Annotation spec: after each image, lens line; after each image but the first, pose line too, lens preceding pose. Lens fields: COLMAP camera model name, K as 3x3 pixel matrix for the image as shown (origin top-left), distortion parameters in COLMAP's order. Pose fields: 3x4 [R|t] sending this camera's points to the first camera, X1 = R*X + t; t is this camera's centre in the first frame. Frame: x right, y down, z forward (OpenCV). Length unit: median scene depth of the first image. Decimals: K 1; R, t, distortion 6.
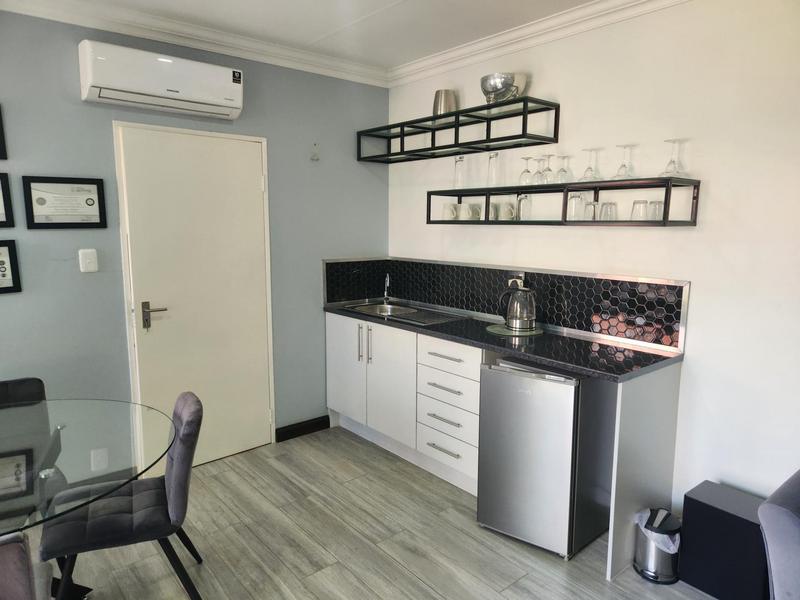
lens RADIAL K [[539.5, 0, 393.5], [0, 539.5, 298.0], [0, 0, 1]] dist [0.069550, -0.057997]
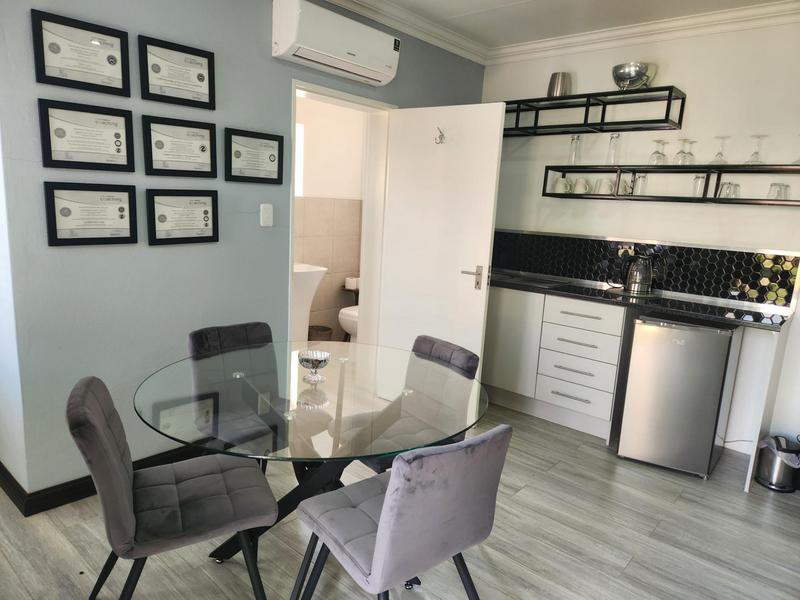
lens RADIAL K [[539.5, 0, 402.2], [0, 539.5, 304.1], [0, 0, 1]] dist [0.069550, -0.057997]
pose [[0.987737, 0.020845, 0.154731, -0.447571], [-0.028561, 0.998448, 0.047816, 0.042937], [-0.153494, -0.051649, 0.986799, -0.063158]]
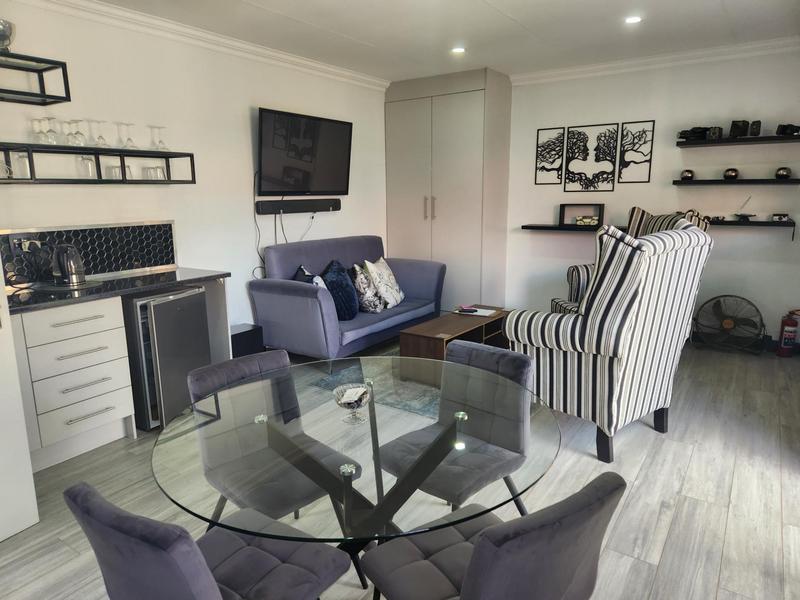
lens RADIAL K [[539.5, 0, 397.5], [0, 539.5, 297.0], [0, 0, 1]] dist [0.069550, -0.057997]
pose [[-0.267967, -0.188220, 0.944863, -0.975951], [0.156108, 0.959288, 0.235366, -0.072933], [-0.950697, 0.210571, -0.227675, 0.670865]]
